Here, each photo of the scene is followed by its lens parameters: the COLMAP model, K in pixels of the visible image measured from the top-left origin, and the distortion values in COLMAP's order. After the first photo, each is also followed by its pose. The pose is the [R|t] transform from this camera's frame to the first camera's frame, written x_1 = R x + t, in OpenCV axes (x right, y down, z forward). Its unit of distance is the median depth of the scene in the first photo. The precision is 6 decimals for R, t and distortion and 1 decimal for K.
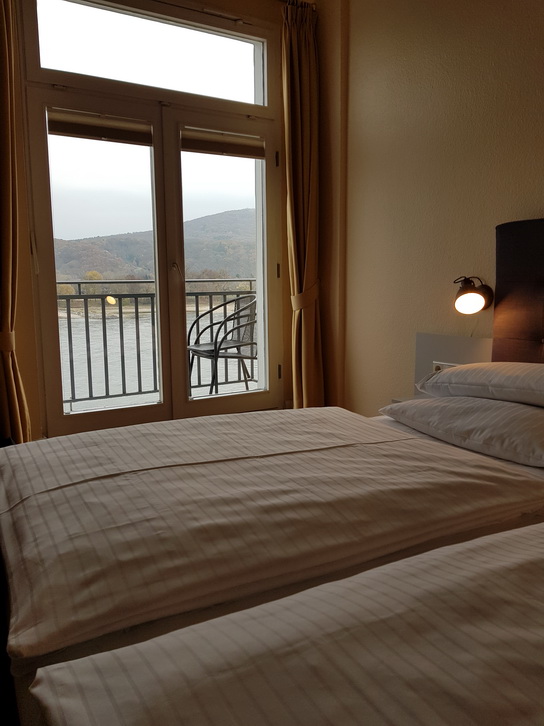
lens RADIAL K [[563.0, 0, 272.0], [0, 563.0, 363.0], [0, 0, 1]] dist [0.008963, -0.000989]
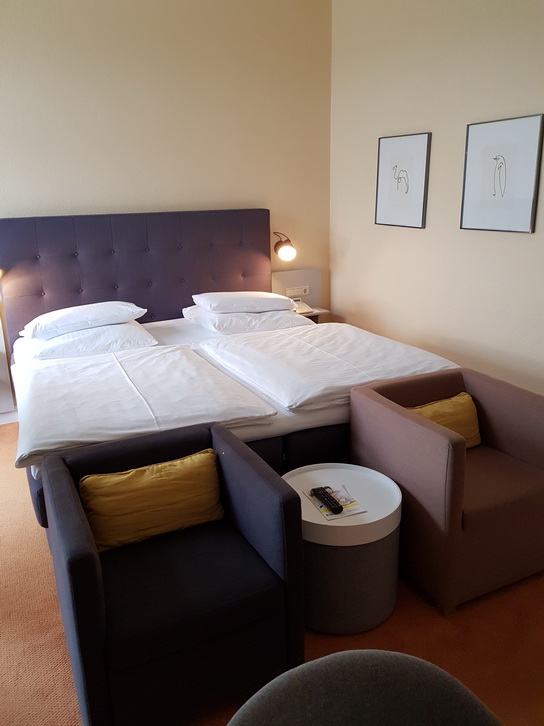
lens RADIAL K [[572.7, 0, 272.0], [0, 572.7, 363.0], [0, 0, 1]] dist [0.001502, 0.000810]
pose [[0.060123, -0.284011, 0.956934, -1.820545], [0.158206, 0.949262, 0.271795, -0.313943], [-0.985574, 0.135052, 0.102005, 0.364983]]
